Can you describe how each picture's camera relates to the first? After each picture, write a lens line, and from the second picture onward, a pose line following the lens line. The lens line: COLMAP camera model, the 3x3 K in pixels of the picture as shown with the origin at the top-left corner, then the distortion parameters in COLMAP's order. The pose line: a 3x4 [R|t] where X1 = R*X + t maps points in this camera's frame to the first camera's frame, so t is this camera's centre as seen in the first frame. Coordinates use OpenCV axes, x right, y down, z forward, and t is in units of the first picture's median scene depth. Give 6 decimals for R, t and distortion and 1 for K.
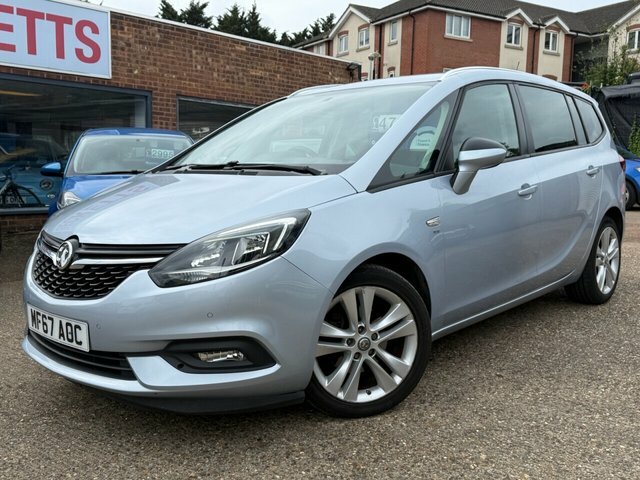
lens RADIAL K [[639.7, 0, 322.1], [0, 639.7, 241.5], [0, 0, 1]] dist [0.021256, 0.000000]
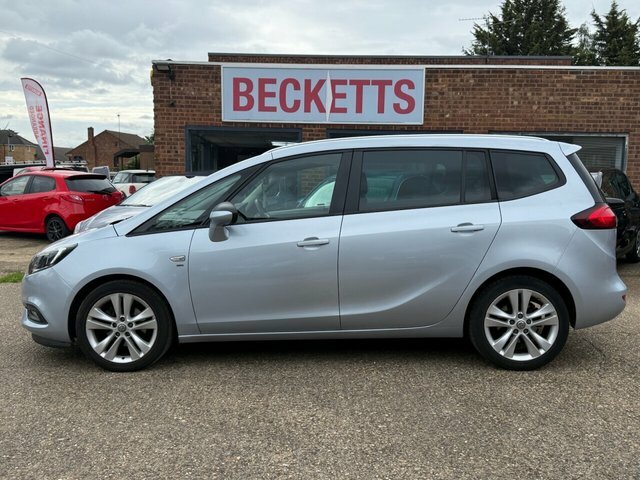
lens RADIAL K [[639.7, 0, 315.3], [0, 639.7, 239.4], [0, 0, 1]] dist [0.021256, 0.000000]
pose [[0.654901, 0.060746, -0.753269, 0.435575], [-0.081630, 0.996618, 0.009400, -0.033218], [0.751293, 0.055334, 0.657645, 0.074070]]
